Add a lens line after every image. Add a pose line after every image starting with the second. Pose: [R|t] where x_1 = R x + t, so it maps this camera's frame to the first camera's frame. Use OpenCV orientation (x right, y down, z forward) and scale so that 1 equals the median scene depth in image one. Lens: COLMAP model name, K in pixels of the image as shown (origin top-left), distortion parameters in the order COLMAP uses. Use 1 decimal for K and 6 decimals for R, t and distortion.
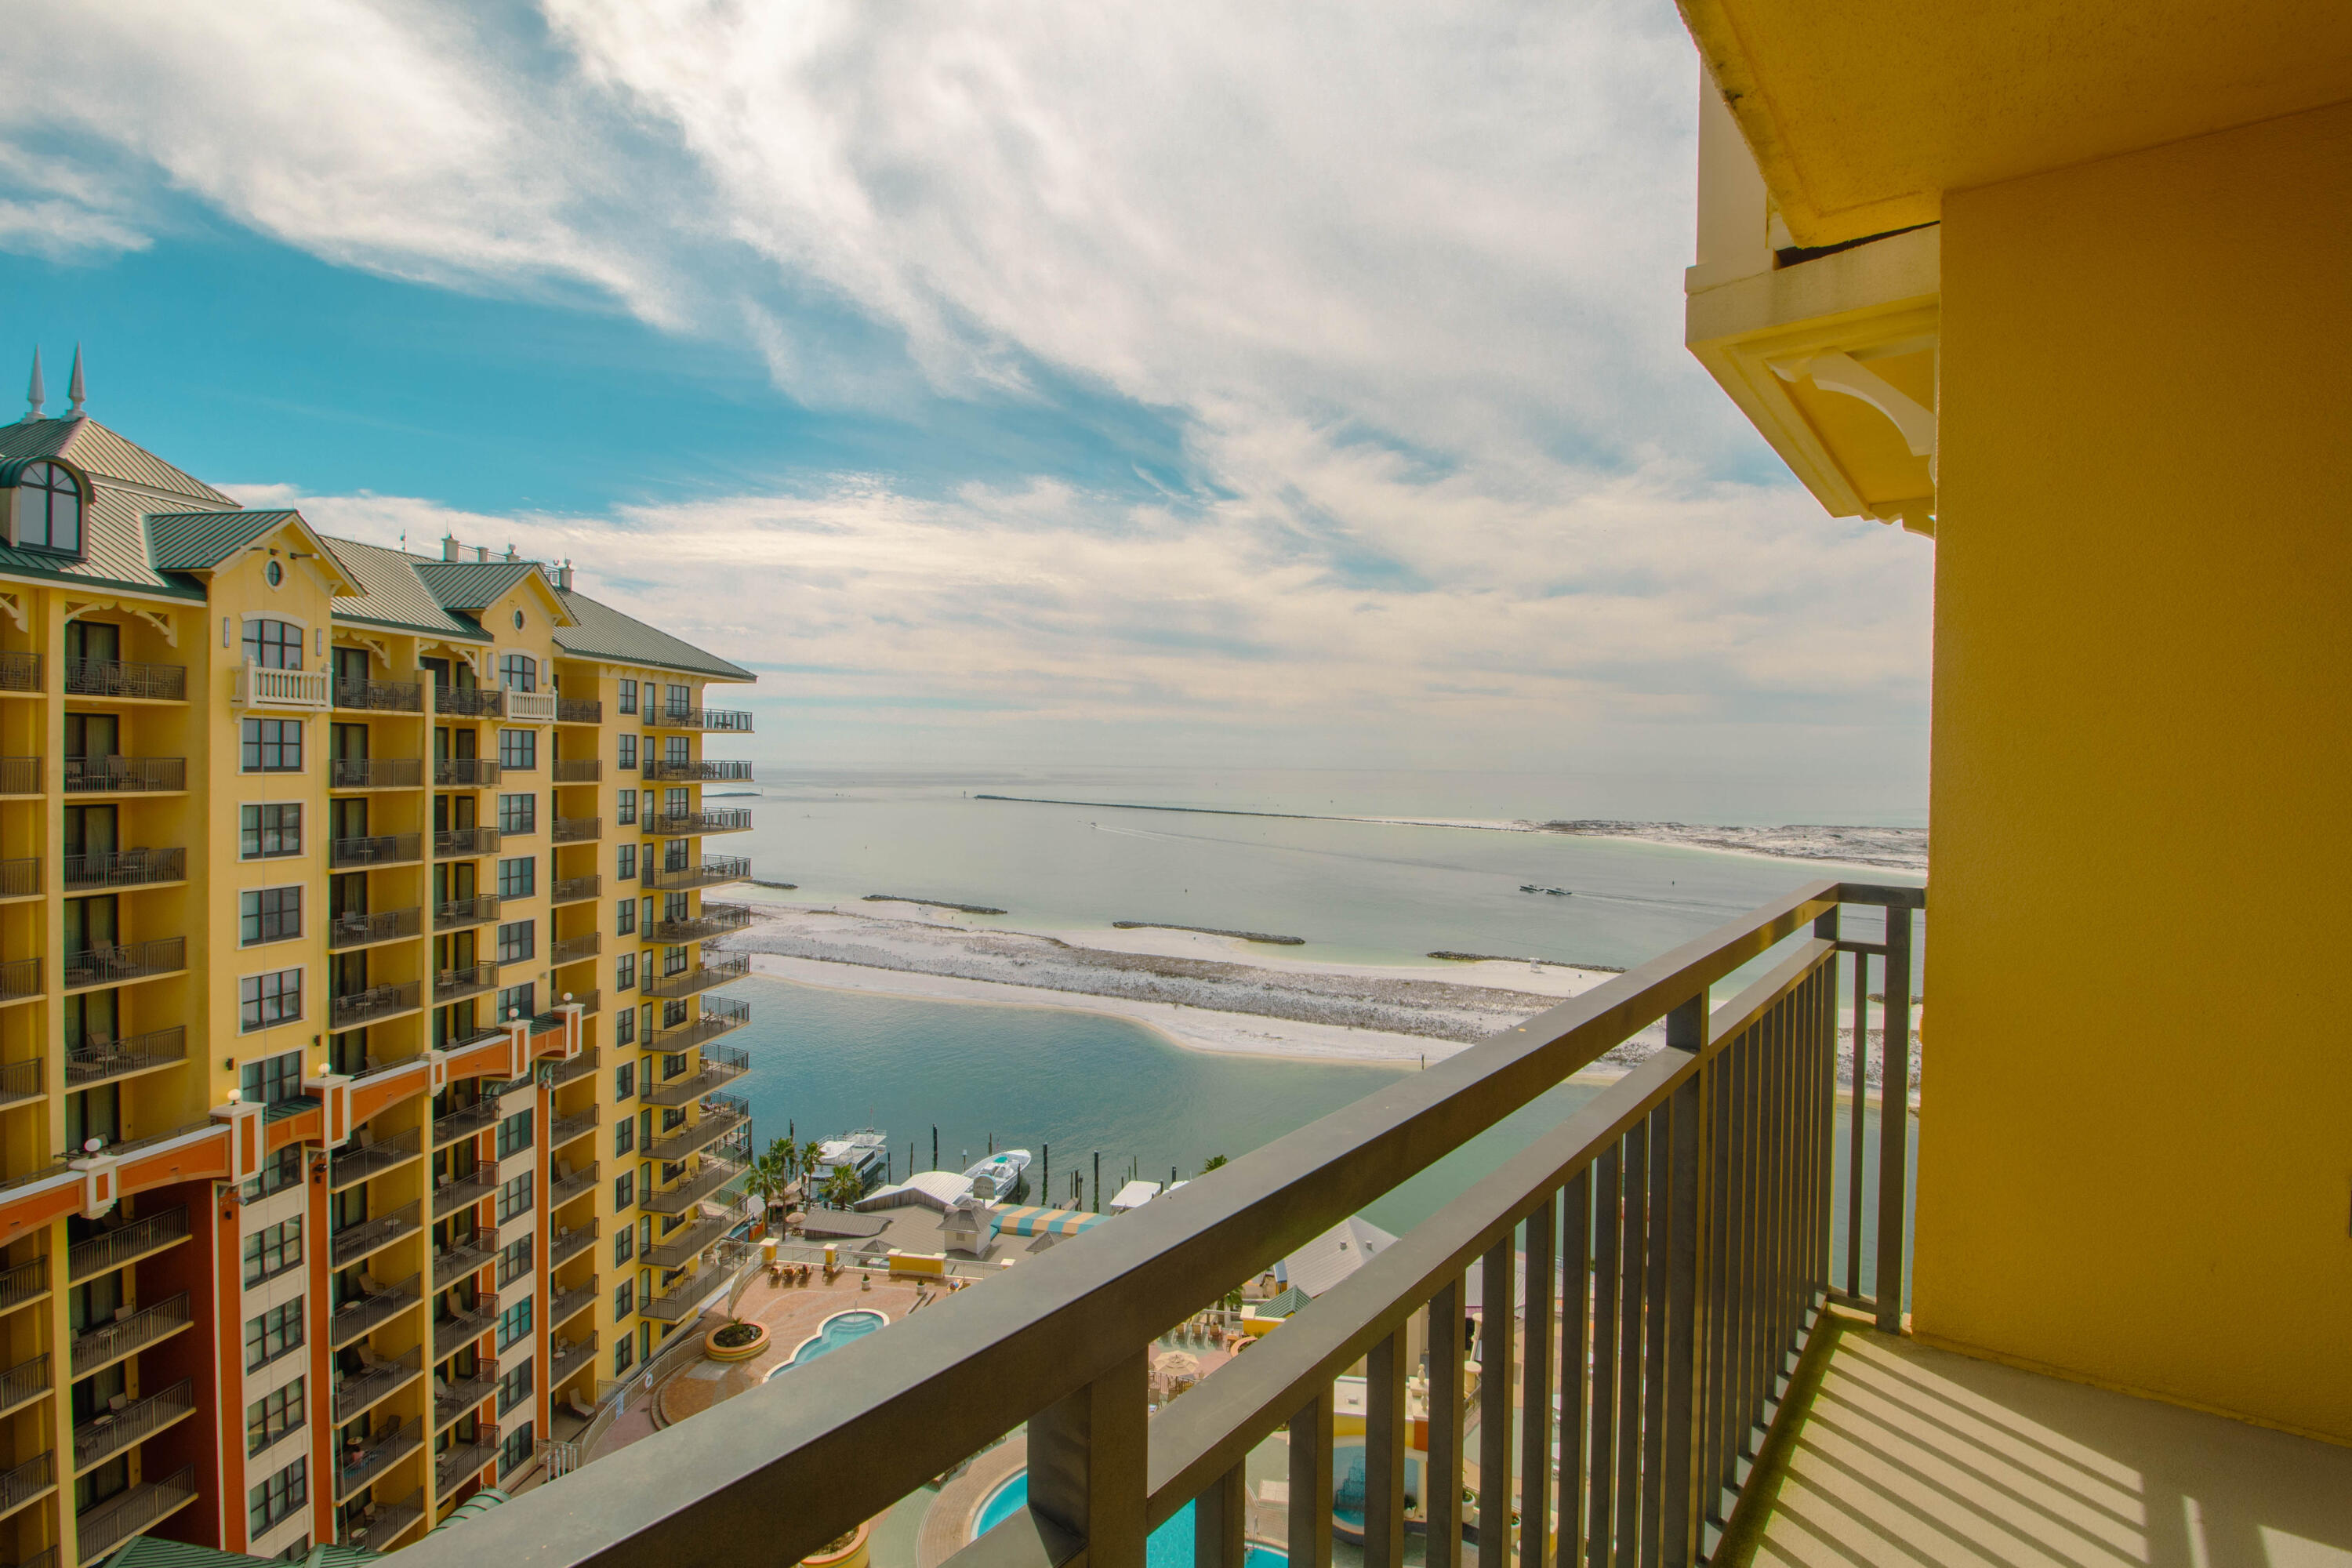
lens RADIAL K [[1088.8, 0, 1180.8], [0, 1088.8, 775.5], [0, 0, 1]] dist [-0.000160, -0.012695]
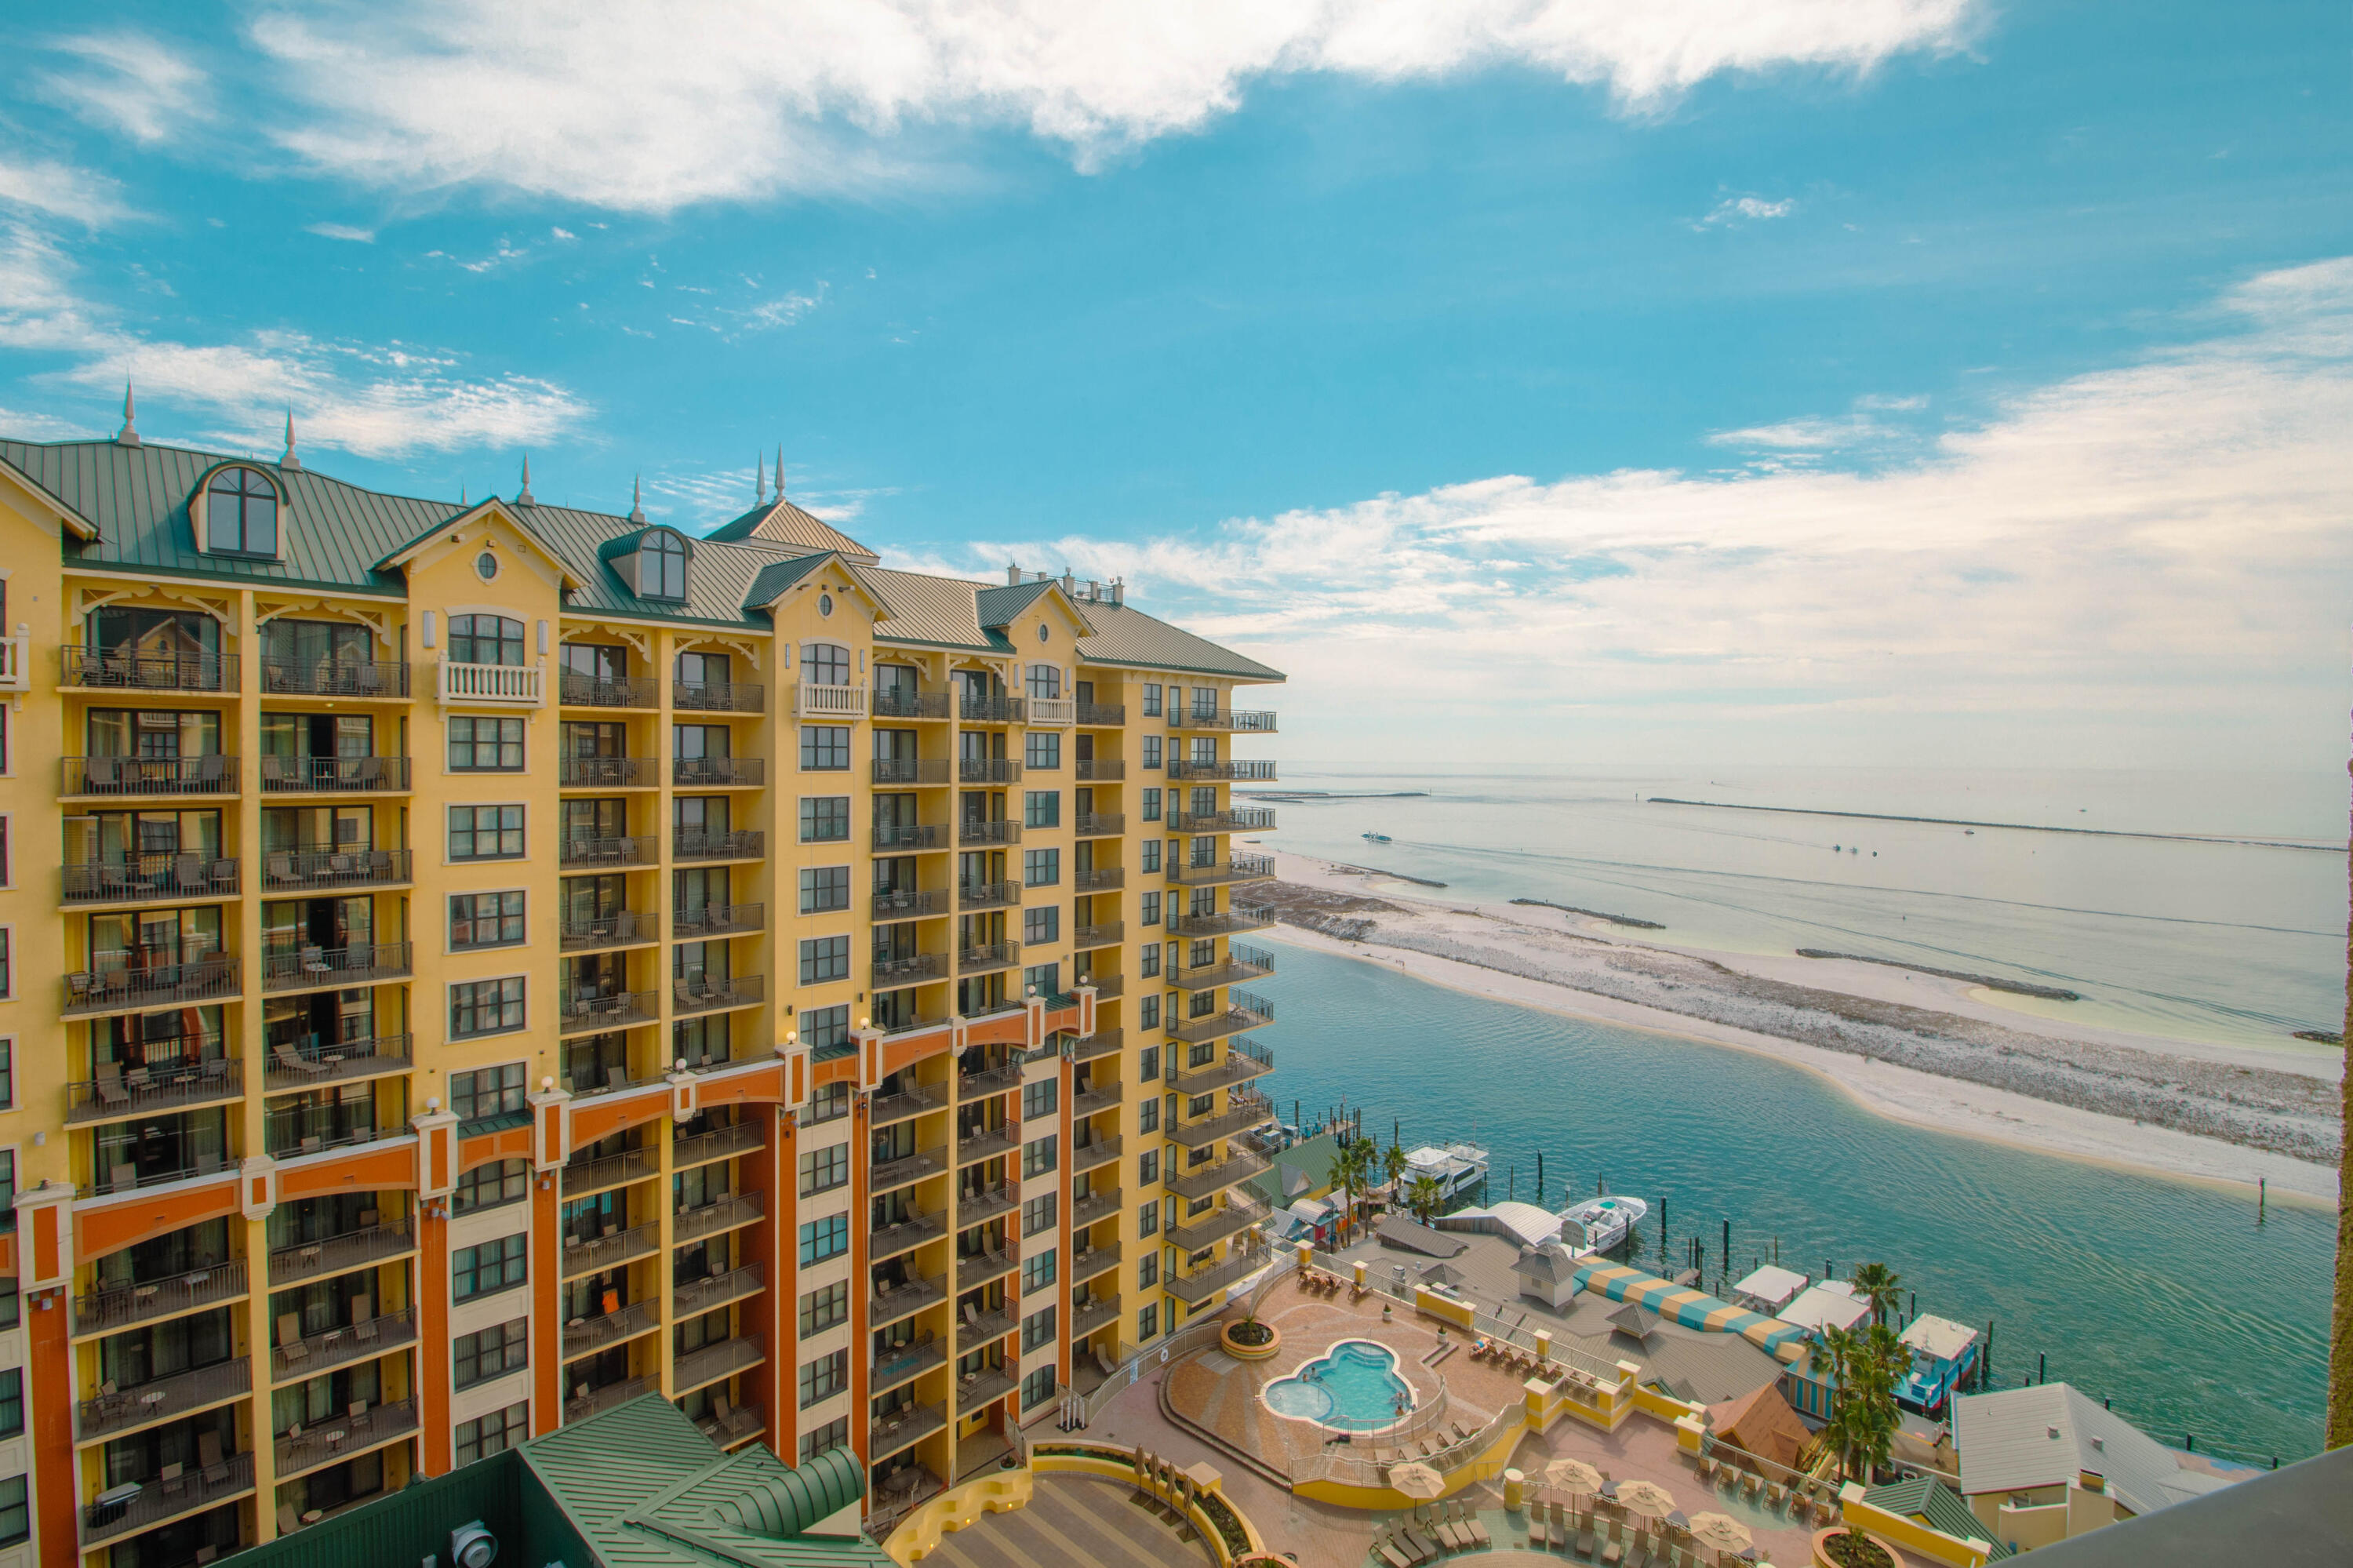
lens RADIAL K [[1087.6, 0, 1184.7], [0, 1087.6, 776.8], [0, 0, 1]] dist [0.005195, -0.016815]
pose [[0.828548, 0.002993, -0.559910, 0.123254], [-0.003041, 0.999995, 0.000846, 0.001010], [0.559909, 0.001001, 0.828553, 0.161330]]
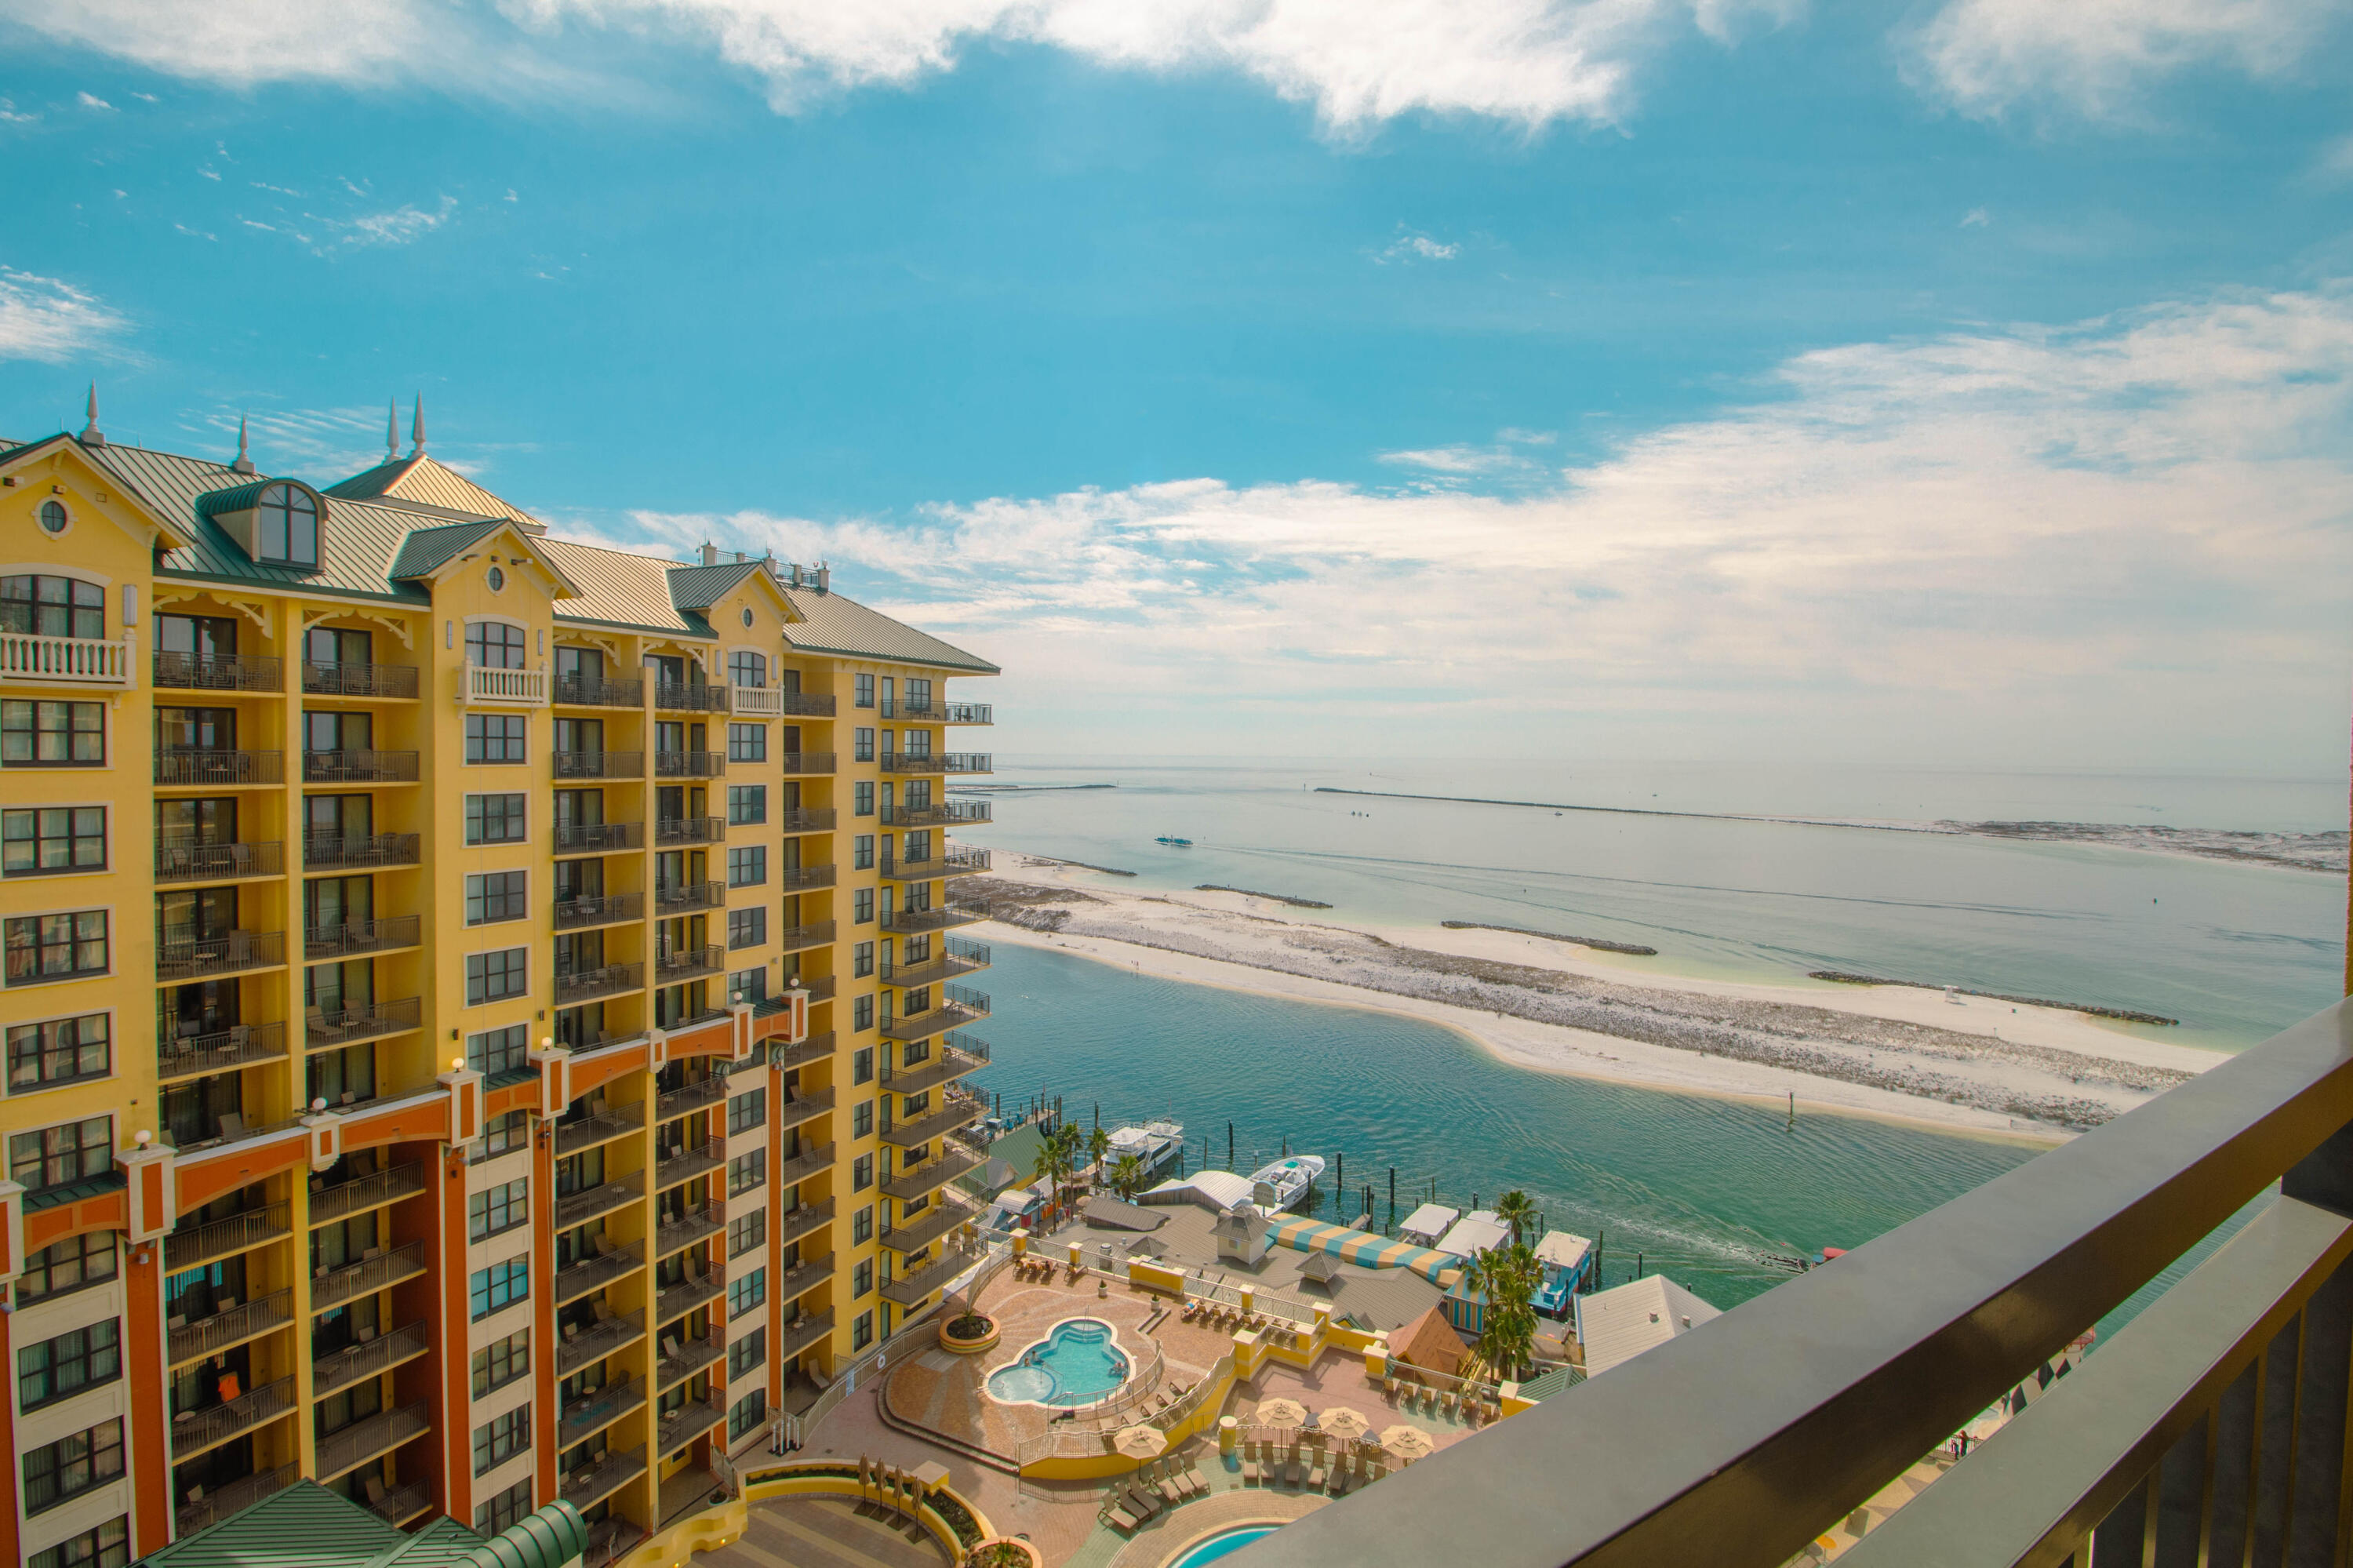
lens RADIAL K [[1088.0, 0, 1181.5], [0, 1088.0, 776.2], [0, 0, 1]] dist [0.002347, -0.014573]
pose [[0.951501, 0.002244, -0.307639, 0.101766], [-0.000032, 0.999974, 0.007194, 0.000636], [0.307647, -0.006835, 0.951476, 0.133332]]
